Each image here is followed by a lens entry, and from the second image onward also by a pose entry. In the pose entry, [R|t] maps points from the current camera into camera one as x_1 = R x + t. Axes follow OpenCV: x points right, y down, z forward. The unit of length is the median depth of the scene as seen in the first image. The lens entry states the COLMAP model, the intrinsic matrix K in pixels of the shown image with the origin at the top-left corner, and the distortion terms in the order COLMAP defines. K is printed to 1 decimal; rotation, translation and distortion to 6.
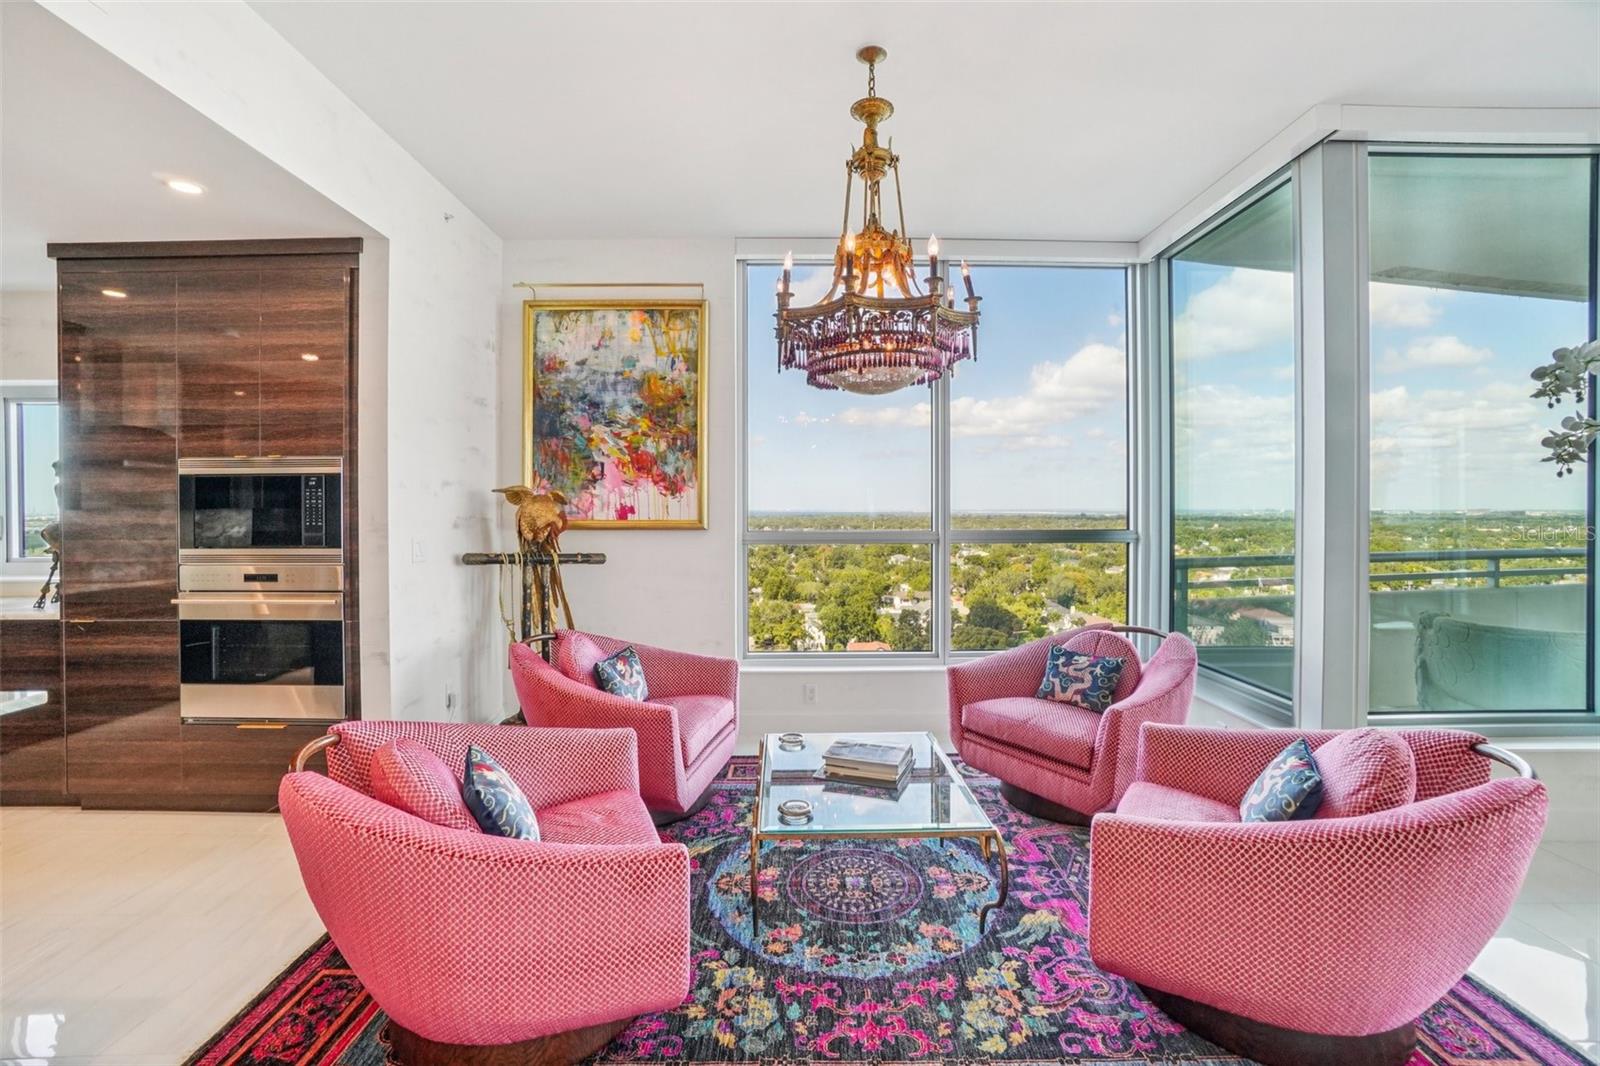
lens RADIAL K [[709.1, 0, 795.0], [0, 709.1, 515.7], [0, 0, 1]] dist [-0.057725, 0.018837]
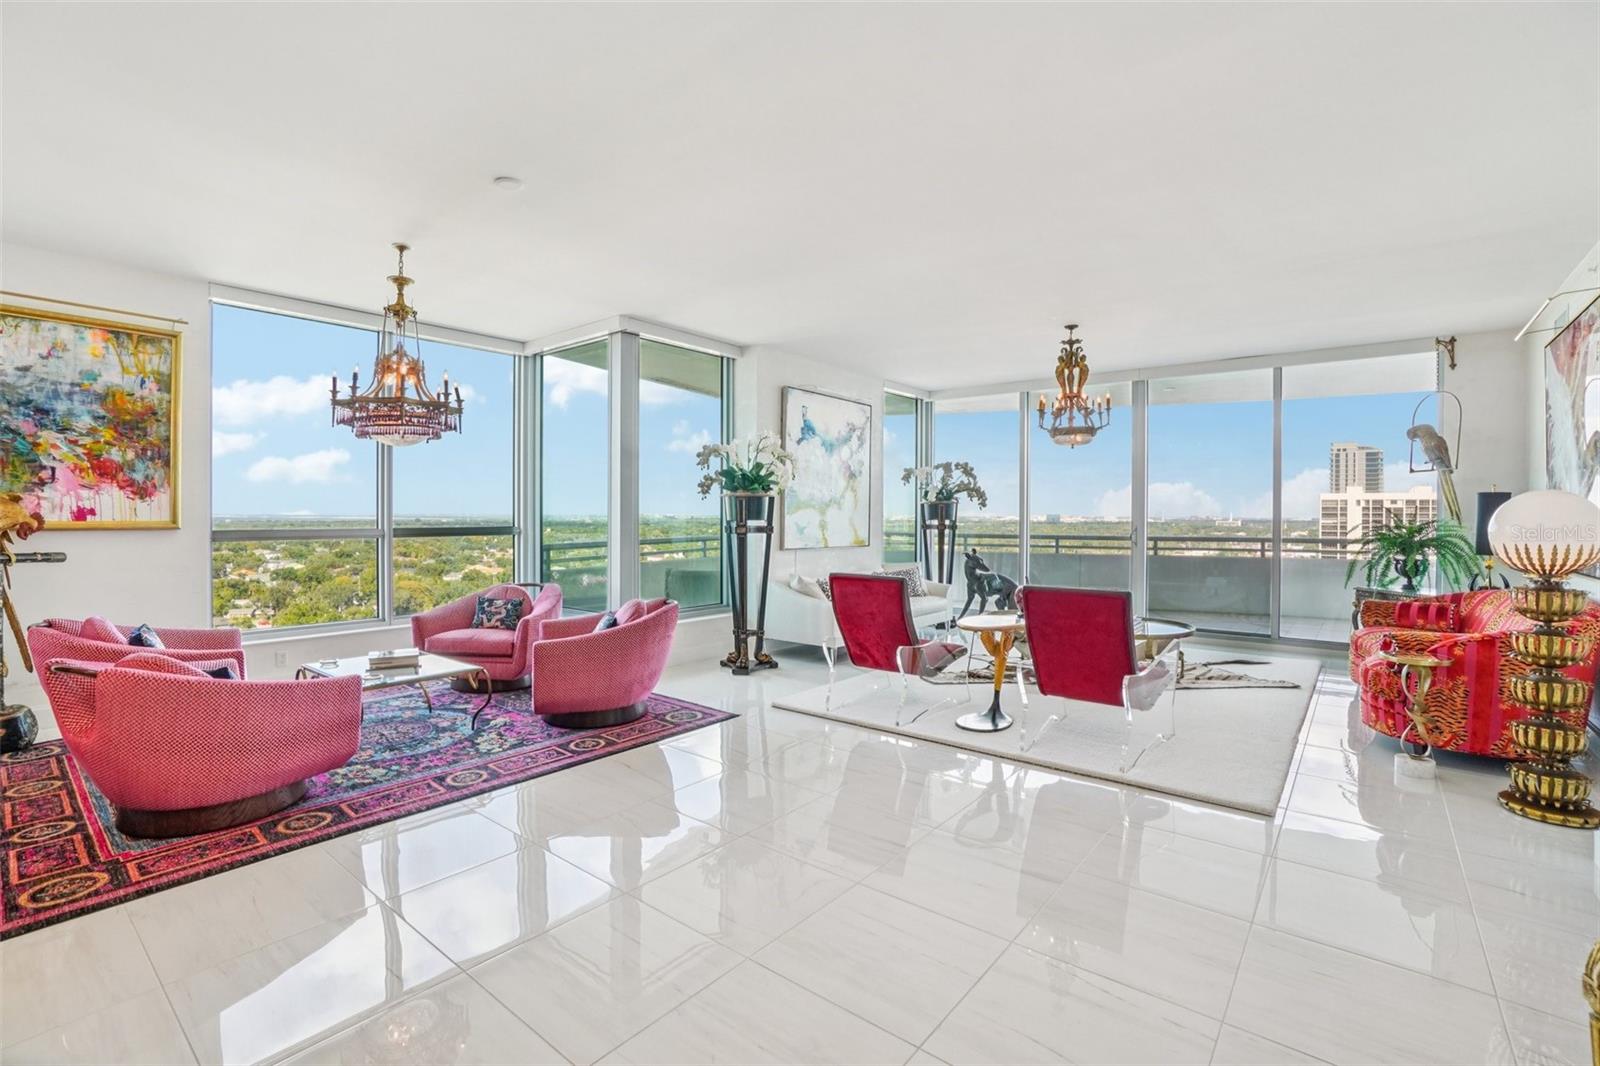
lens RADIAL K [[709.1, 0, 795.4], [0, 709.1, 522.7], [0, 0, 1]] dist [-0.057725, 0.018837]
pose [[0.634433, -0.004962, 0.772962, -0.399028], [0.004166, 0.999987, 0.003000, 0.010856], [-0.772967, 0.001317, 0.634445, -0.563248]]
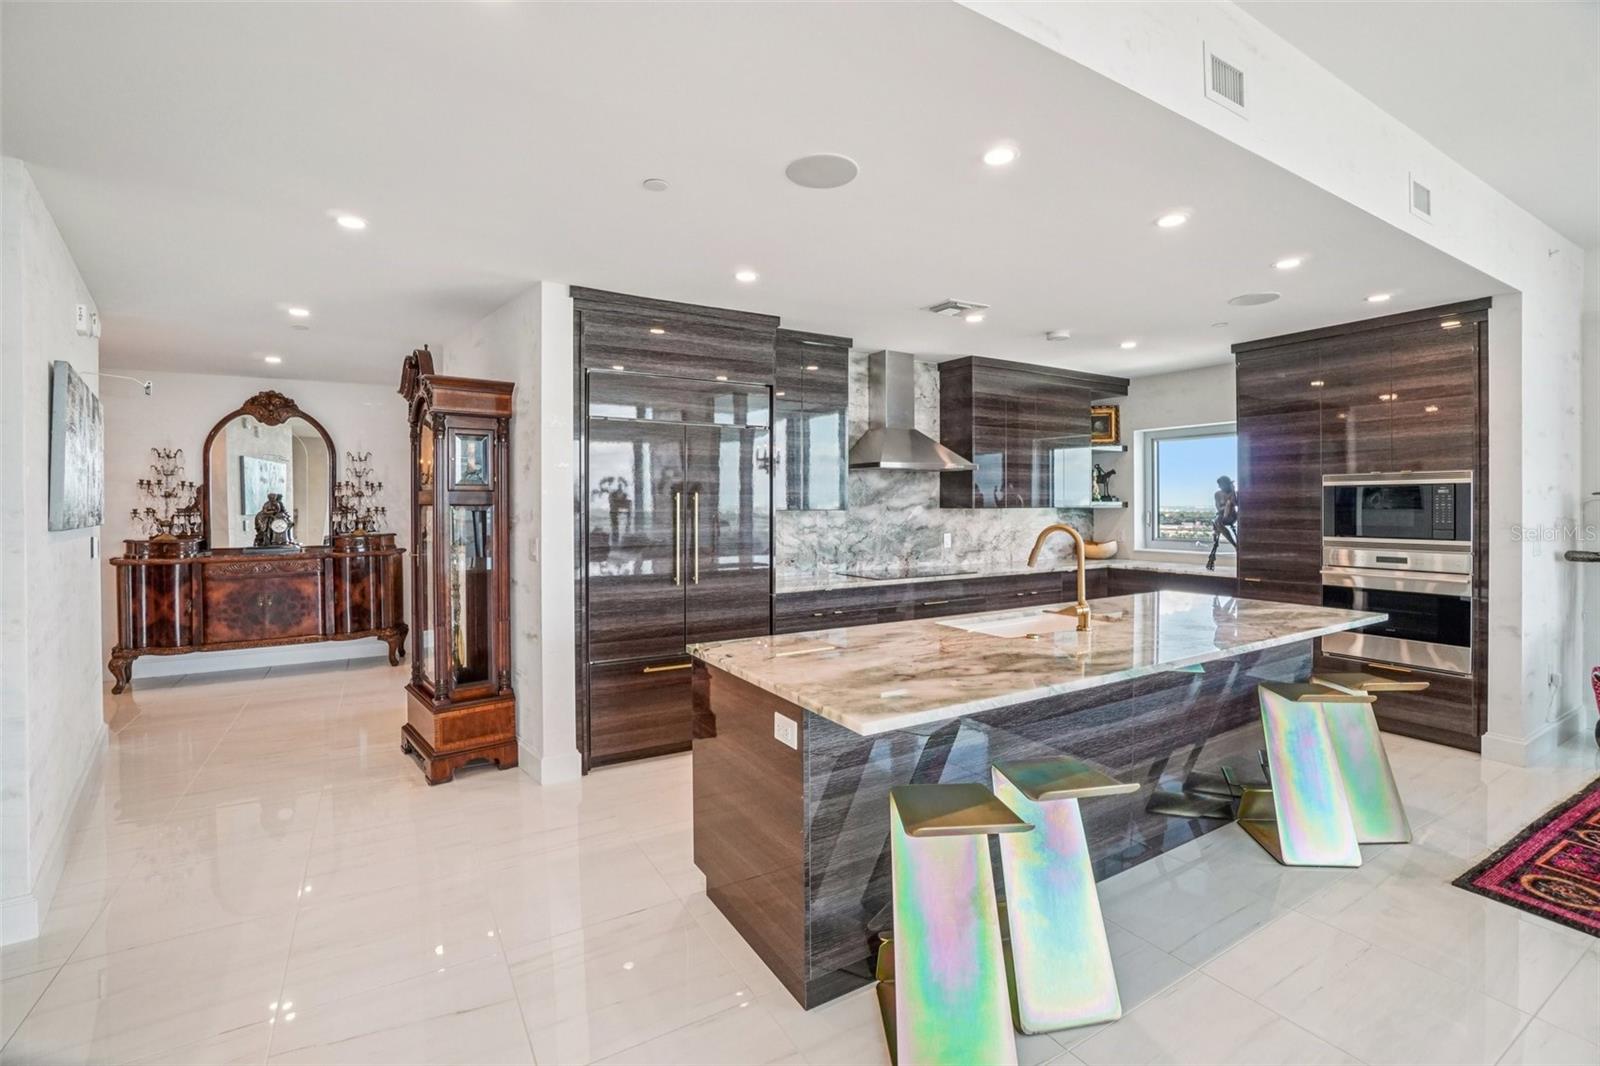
lens RADIAL K [[709.1, 0, 793.5], [0, 709.1, 504.6], [0, 0, 1]] dist [-0.057725, 0.018837]
pose [[0.495170, 0.002940, -0.868791, -0.143992], [-0.009947, 0.999948, -0.002286, -0.004663], [0.868739, 0.009774, 0.495174, -0.584862]]
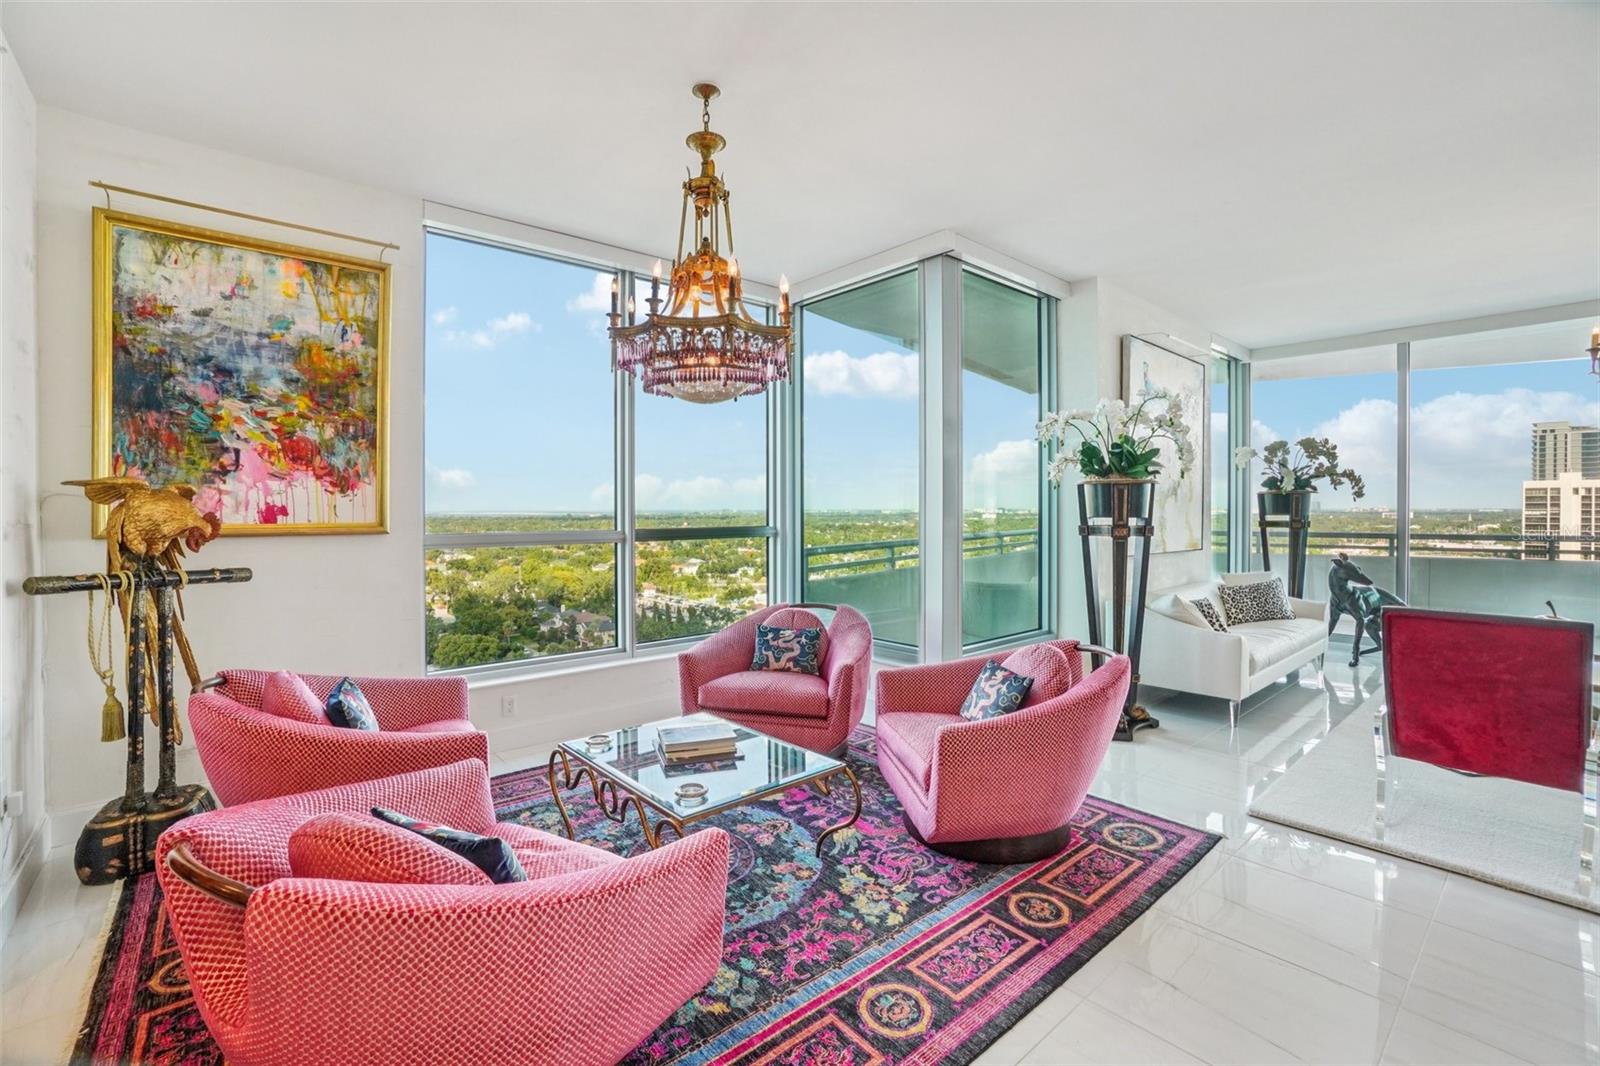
lens RADIAL K [[709.1, 0, 799.4], [0, 709.1, 512.3], [0, 0, 1]] dist [-0.057725, 0.018837]
pose [[0.763269, -0.004686, 0.646064, -0.325770], [0.008366, 0.999962, -0.002632, 0.000260], [-0.646027, 0.007414, 0.763279, 0.048263]]
